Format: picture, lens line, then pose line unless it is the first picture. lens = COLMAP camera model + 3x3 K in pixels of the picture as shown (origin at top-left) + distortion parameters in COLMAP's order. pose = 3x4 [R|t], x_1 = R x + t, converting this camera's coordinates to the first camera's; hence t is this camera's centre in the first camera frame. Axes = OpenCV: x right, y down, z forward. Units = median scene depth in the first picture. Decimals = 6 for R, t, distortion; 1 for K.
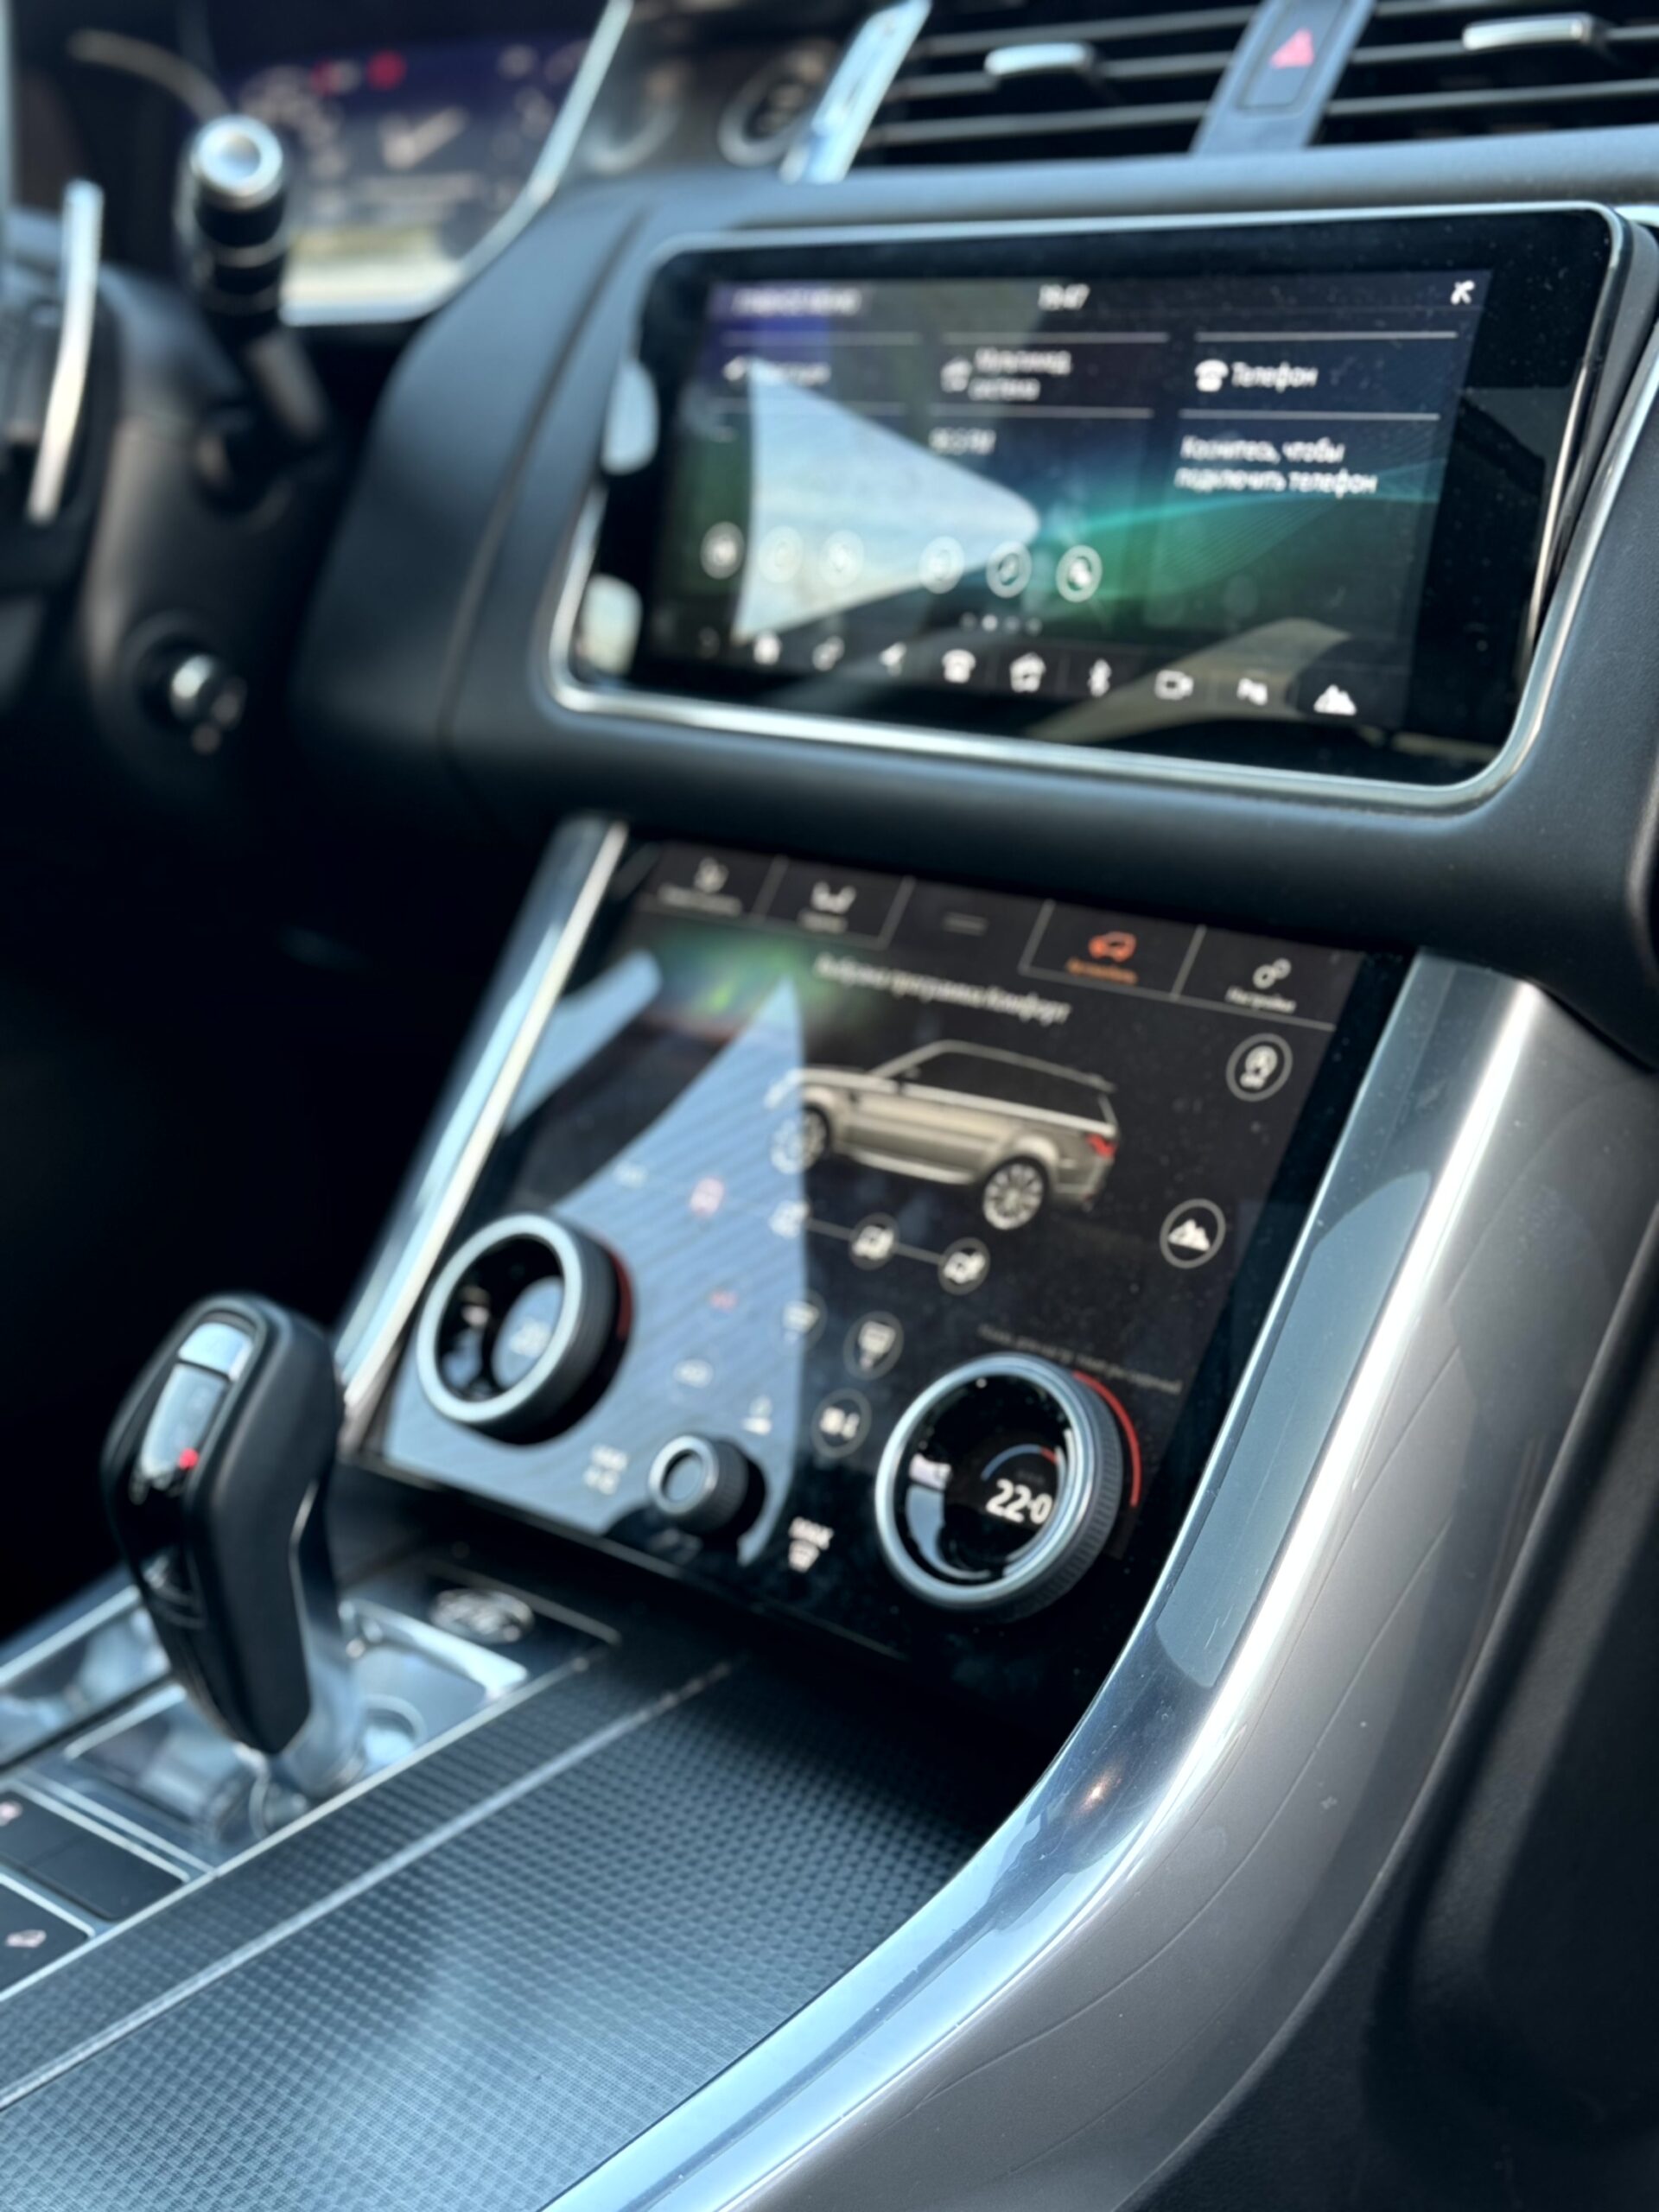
lens RADIAL K [[3078.9, 0, 829.5], [0, 3078.9, 1106.0], [0, 0, 1]] dist [0.151408, -0.279163]
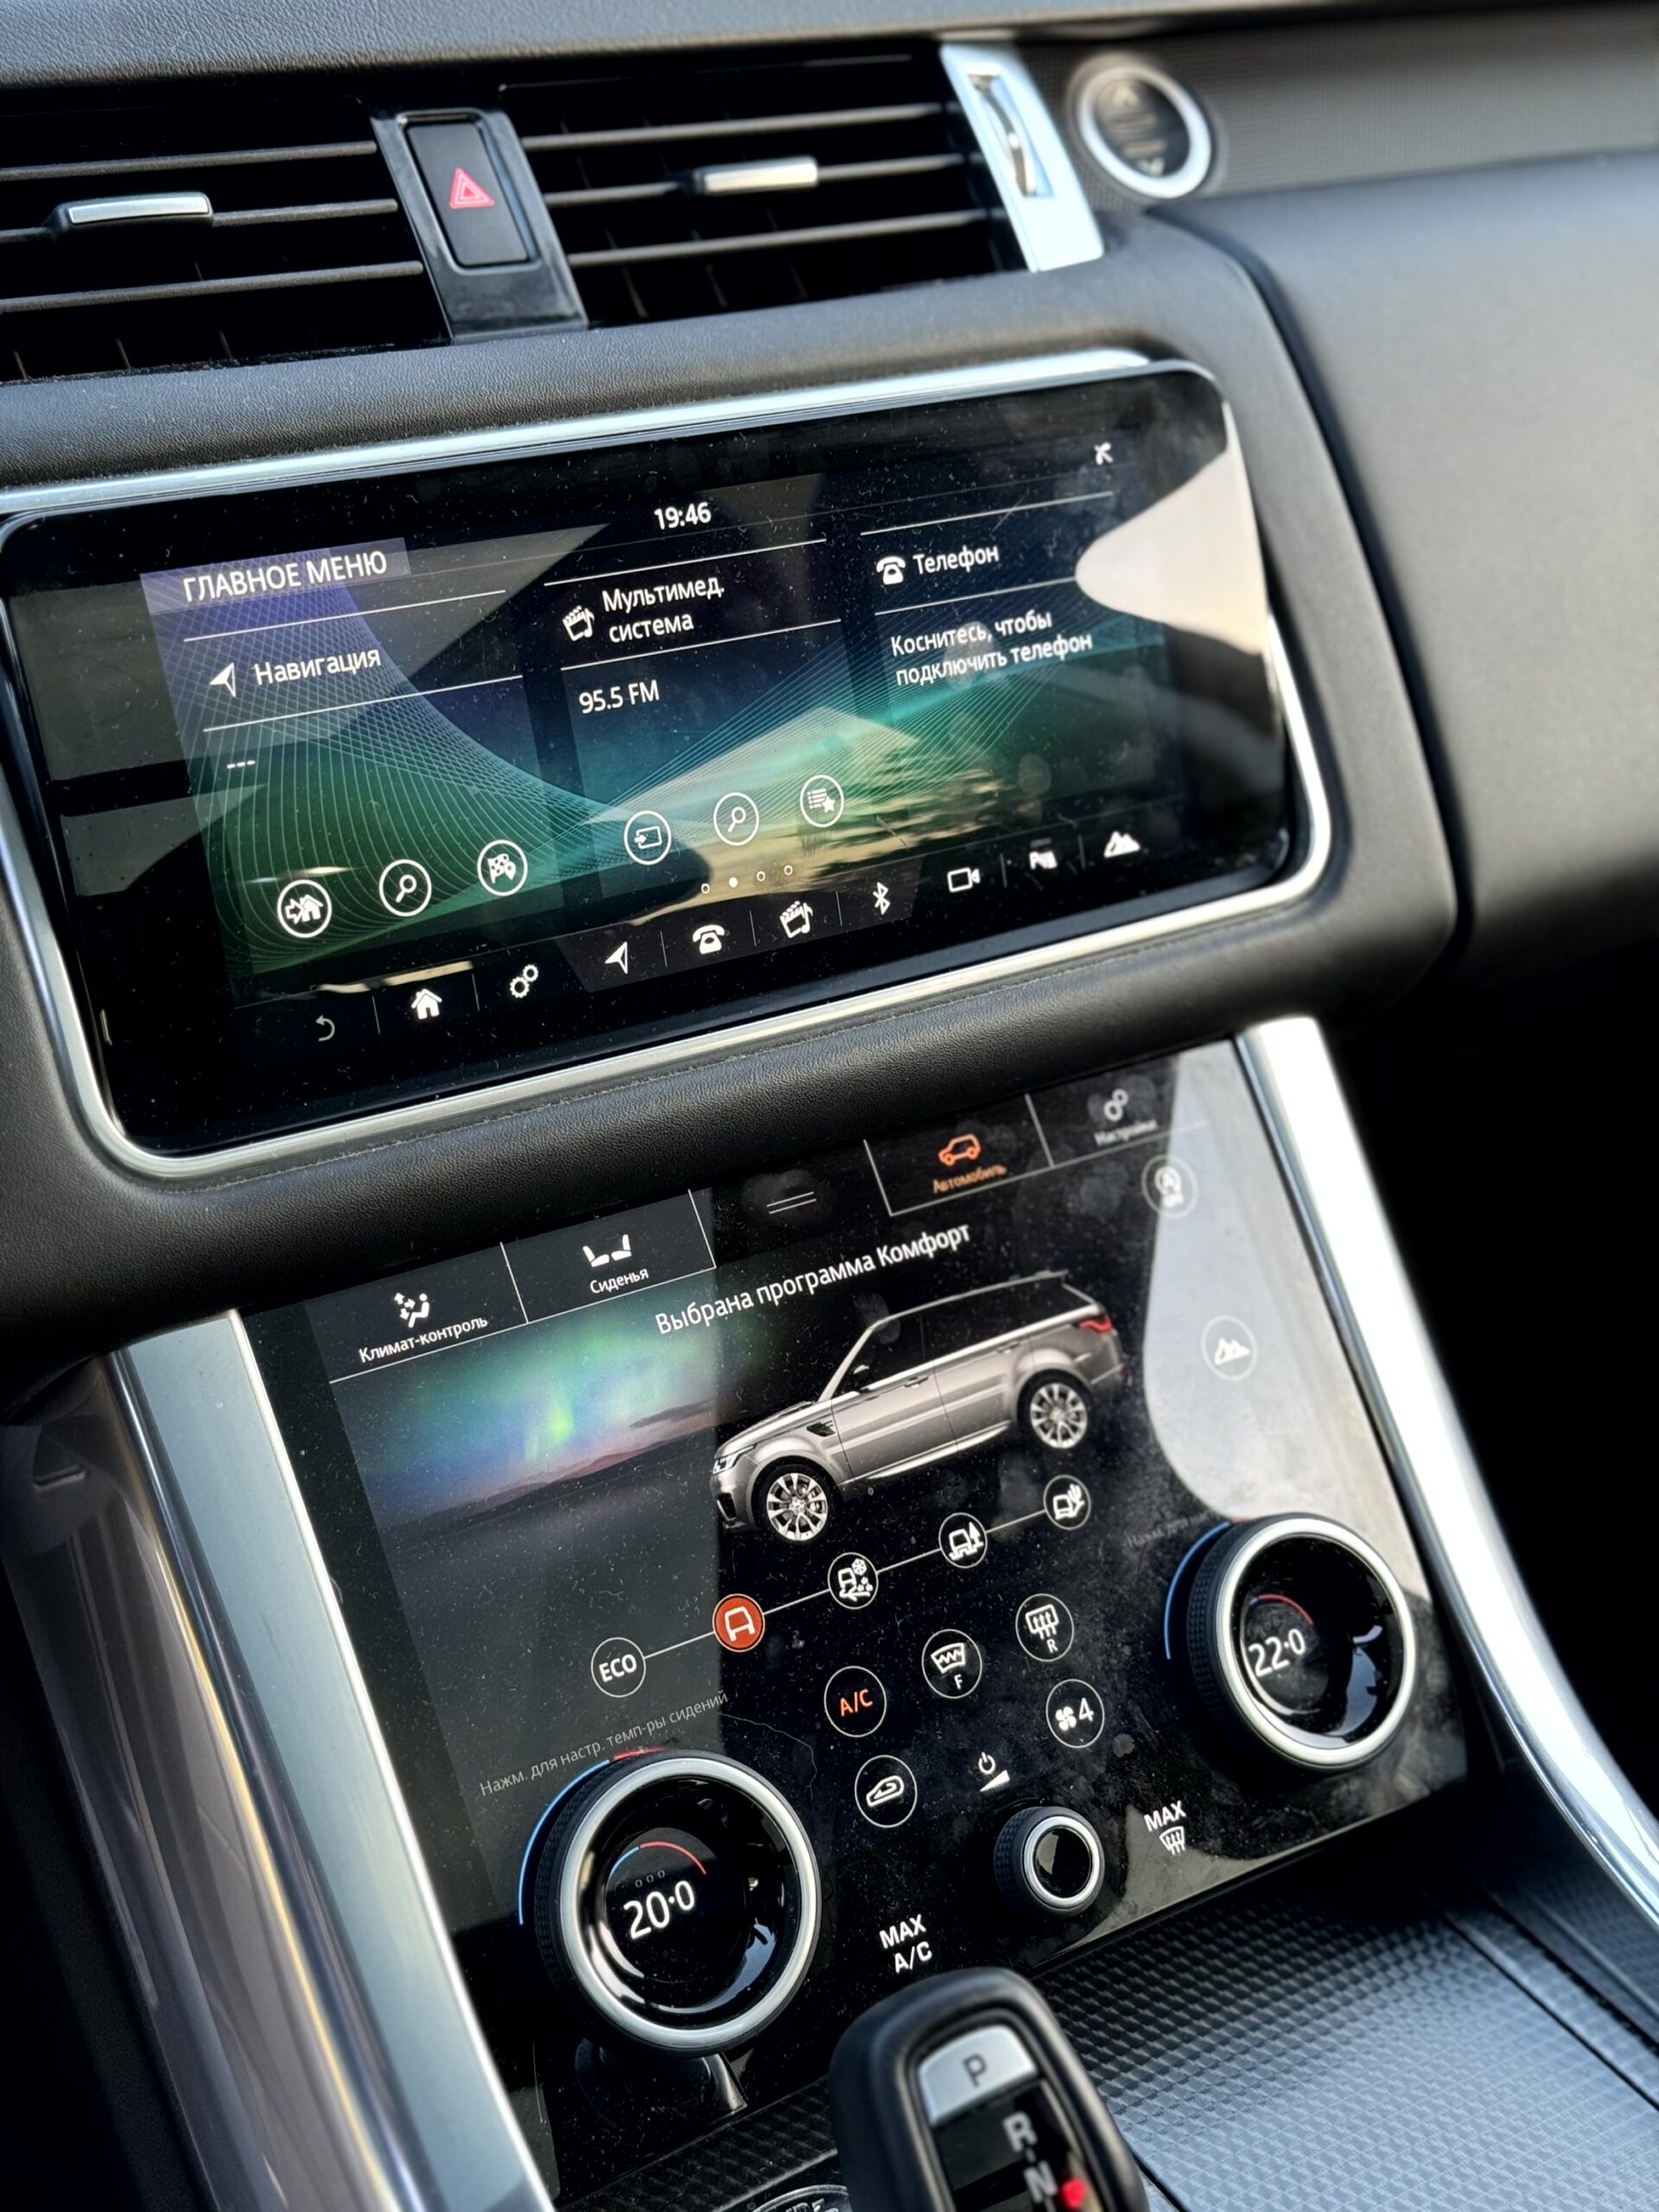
lens RADIAL K [[3078.9, 0, 829.5], [0, 3078.9, 1106.0], [0, 0, 1]] dist [0.151408, -0.279163]
pose [[0.199535, -0.353262, 0.913998, -0.820103], [0.273204, 0.915823, 0.294325, -0.370925], [-0.941034, 0.190980, 0.279251, 0.781000]]
